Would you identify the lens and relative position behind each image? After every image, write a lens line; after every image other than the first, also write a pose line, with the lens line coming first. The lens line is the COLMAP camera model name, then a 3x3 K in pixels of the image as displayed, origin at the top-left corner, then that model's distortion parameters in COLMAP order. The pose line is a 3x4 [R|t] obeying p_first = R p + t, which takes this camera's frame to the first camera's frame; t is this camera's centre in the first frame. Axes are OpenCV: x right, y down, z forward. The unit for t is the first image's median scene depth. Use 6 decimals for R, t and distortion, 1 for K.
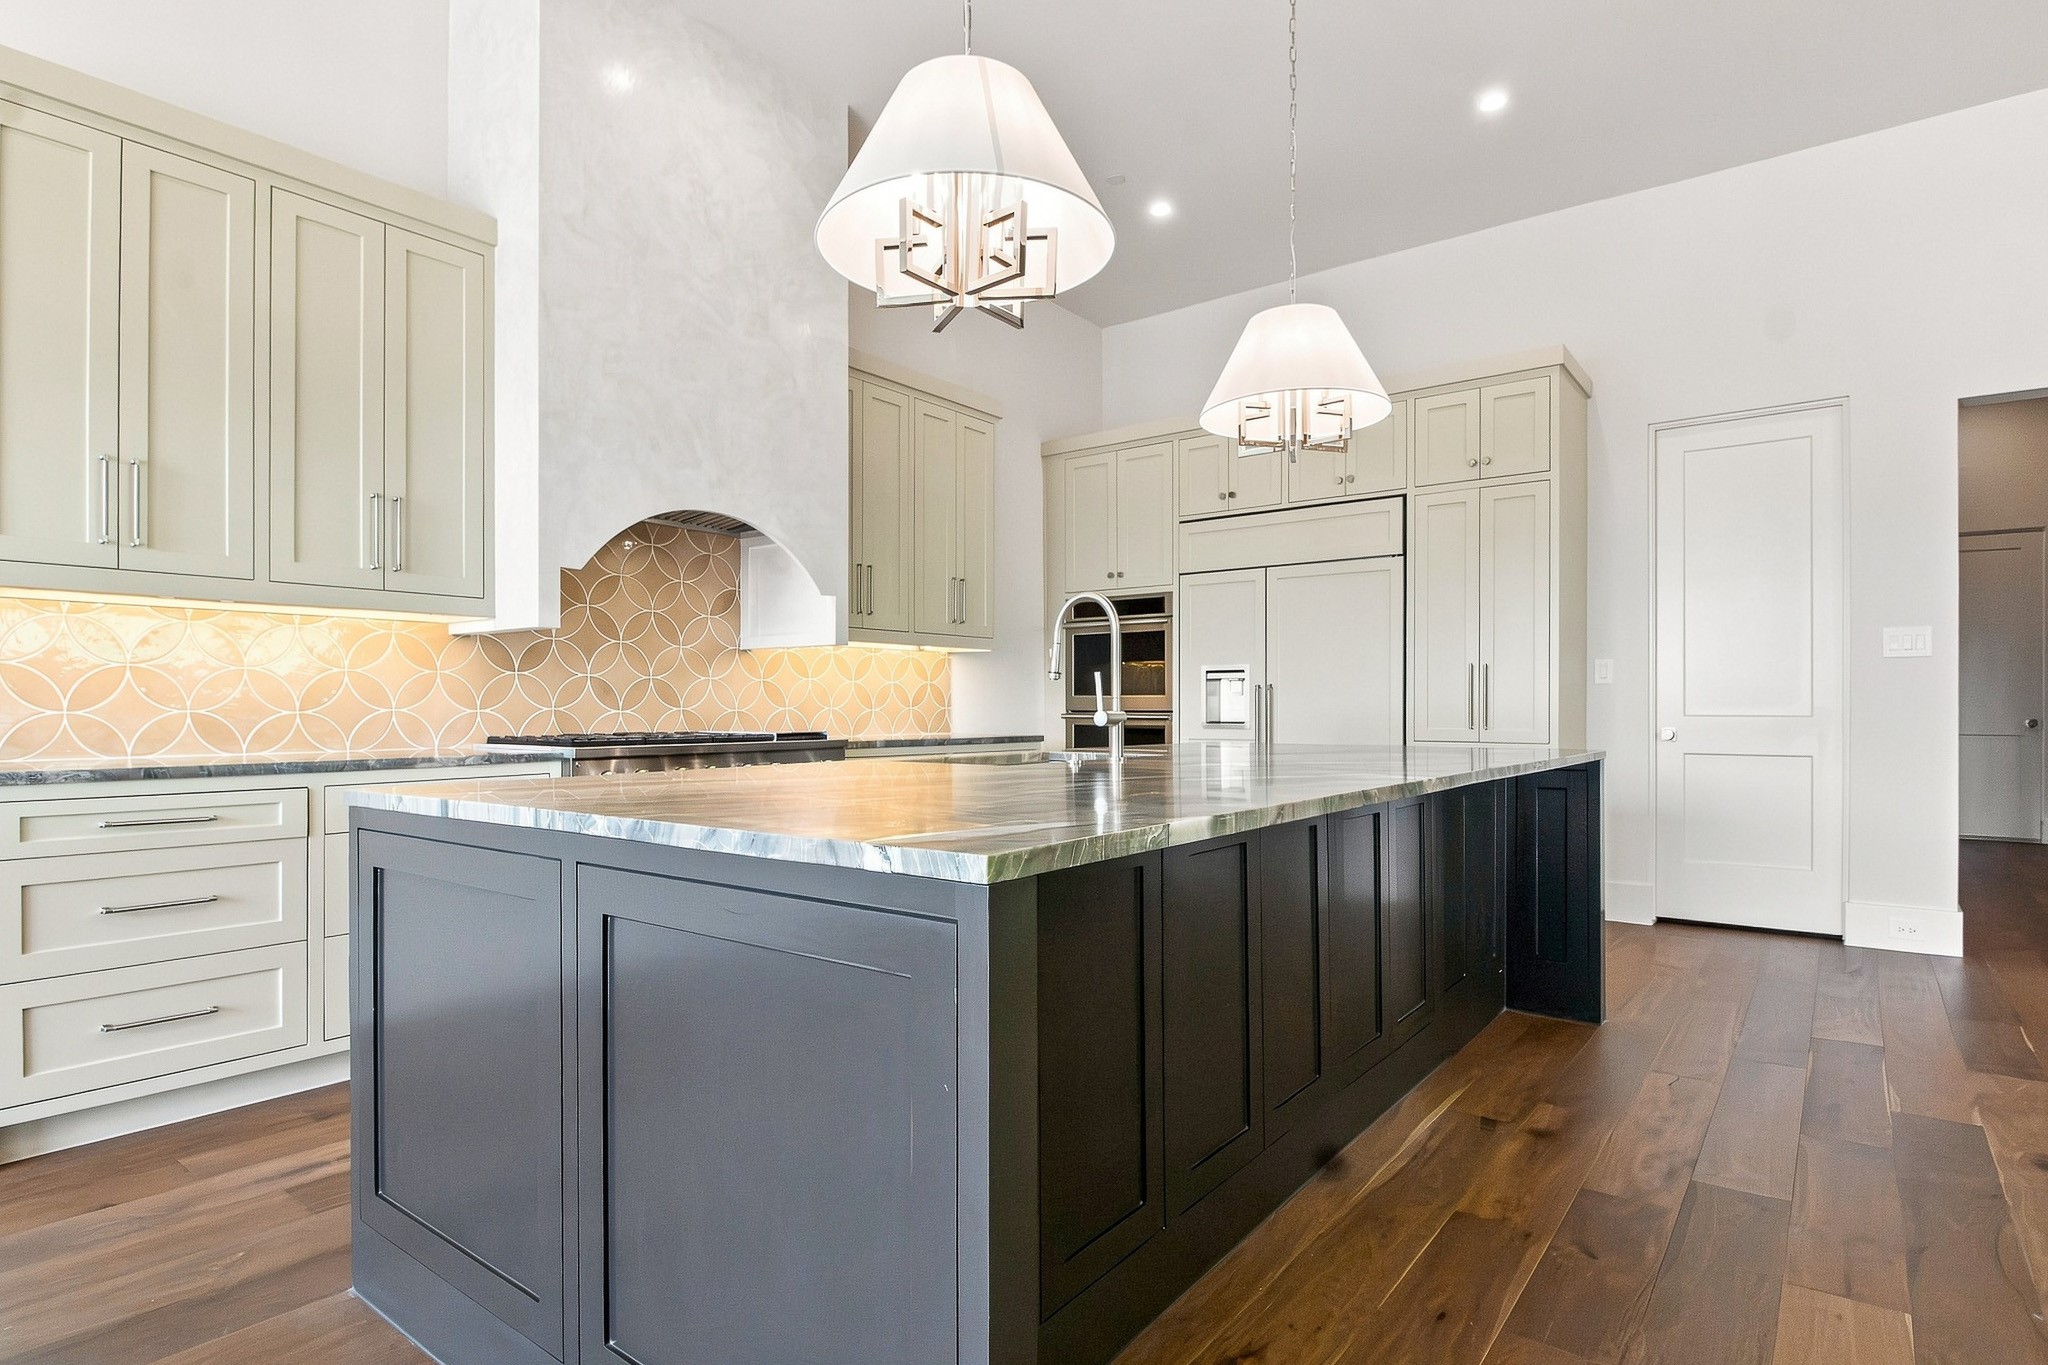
lens RADIAL K [[1050.3, 0, 1030.3], [0, 1050.3, 704.4], [0, 0, 1]] dist [-0.033808, 0.000120]
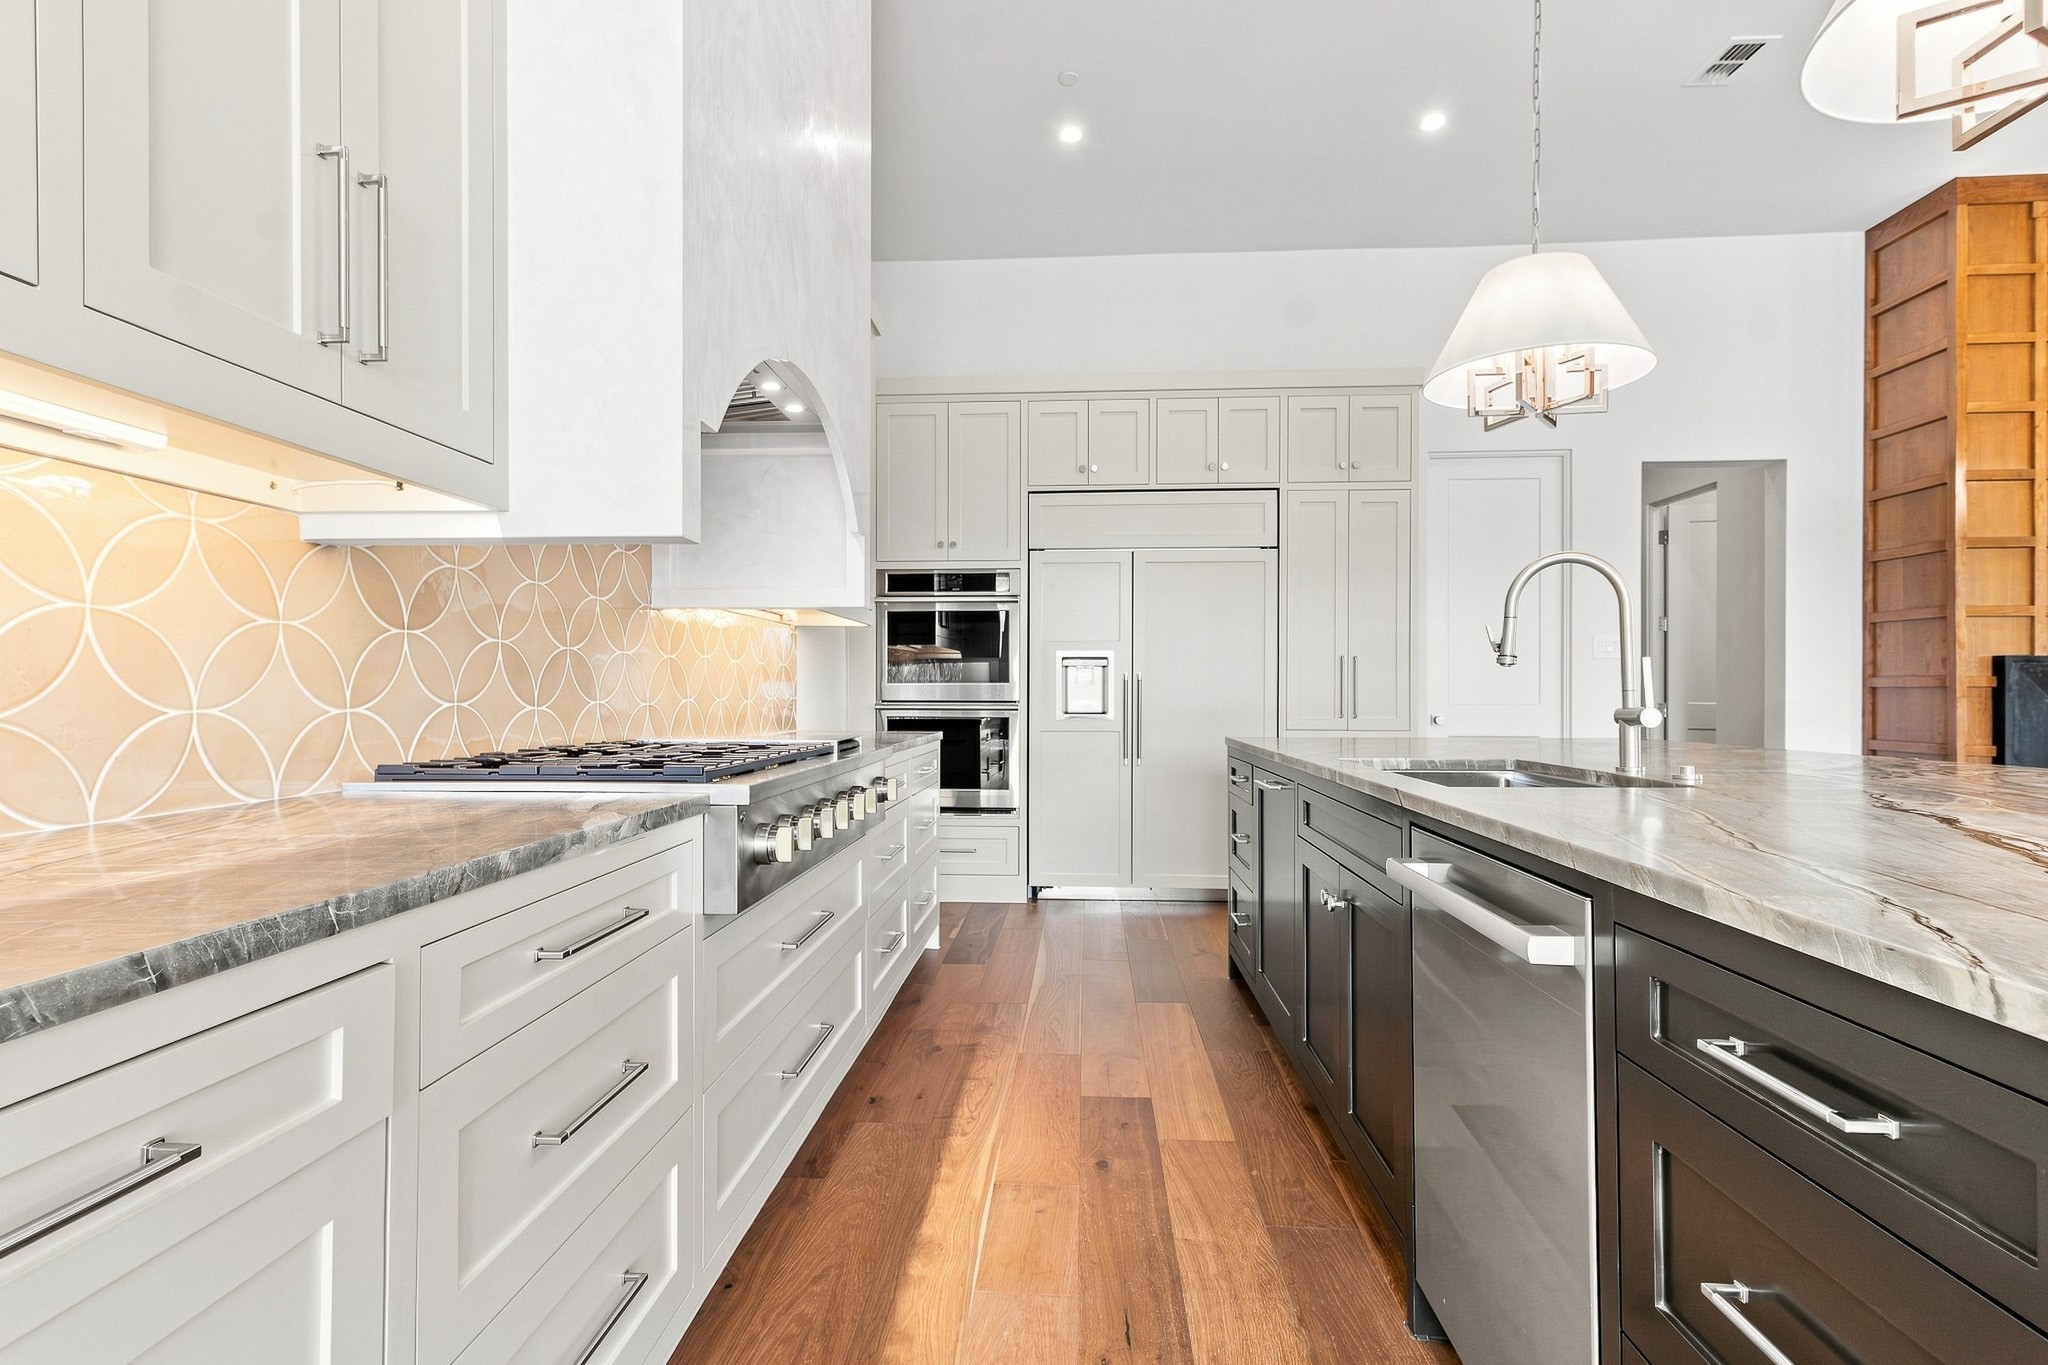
lens RADIAL K [[986.0, 0, 1023.1], [0, 986.0, 686.6], [0, 0, 1]] dist [0.008852, -0.000315]
pose [[0.823288, 0.005484, 0.567597, -0.393674], [-0.003539, 0.999983, -0.004527, -0.002468], [-0.567612, 0.001719, 0.823294, 0.348190]]
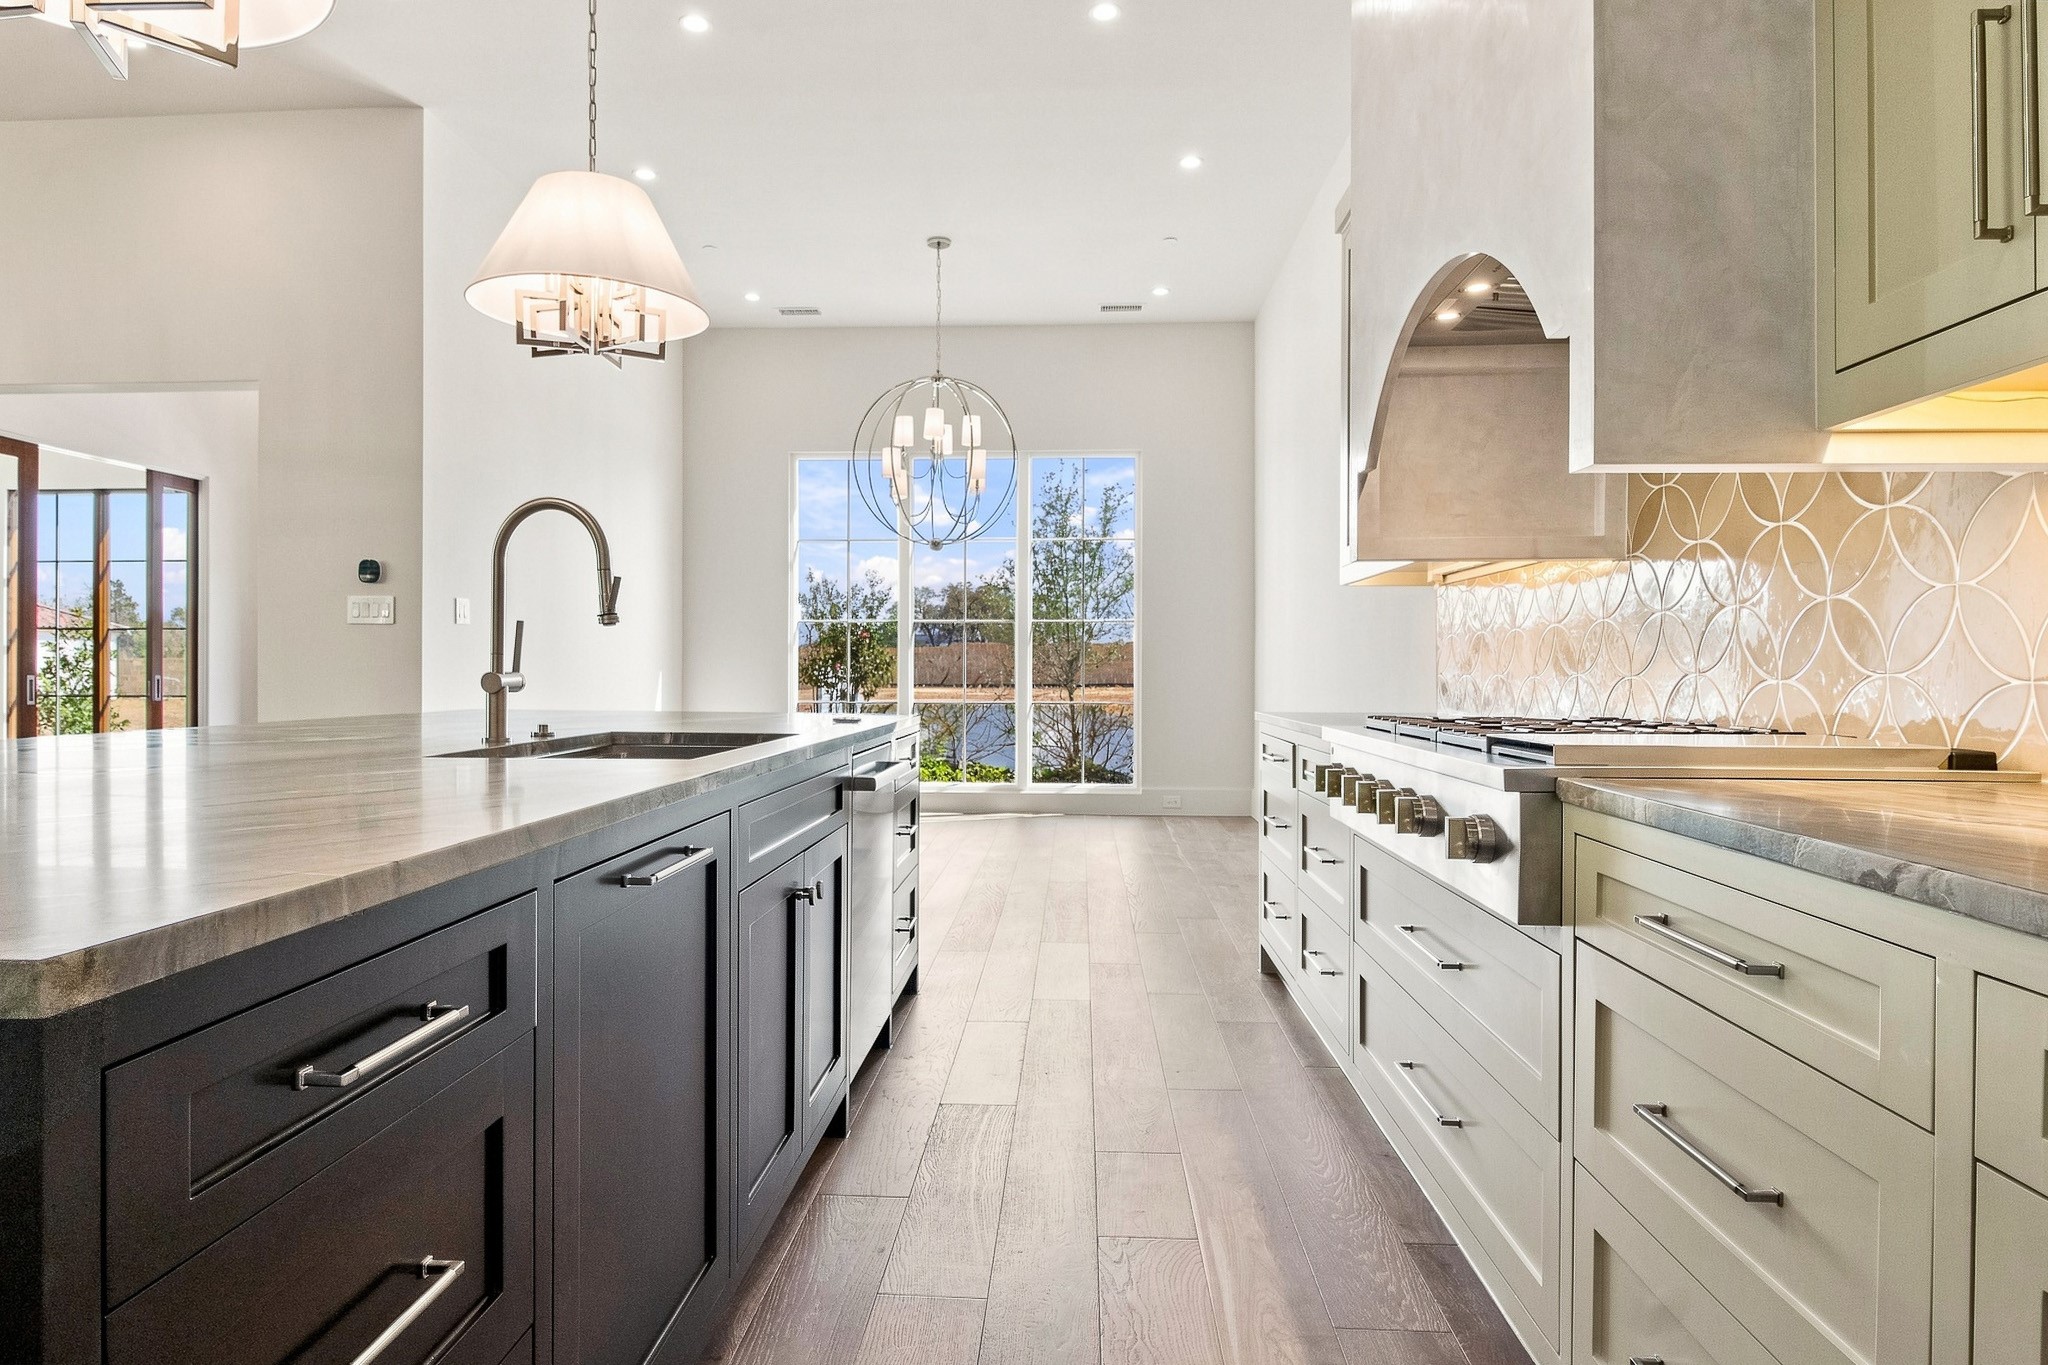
lens RADIAL K [[1166.4, 0, 1017.8], [0, 1166.4, 673.2], [0, 0, 1]] dist [-0.001496, -0.000098]
pose [[-0.819077, 0.001152, -0.573682, 0.142192], [-0.000701, 0.999995, 0.003008, 0.002836], [0.573683, 0.002866, -0.819073, 1.023850]]
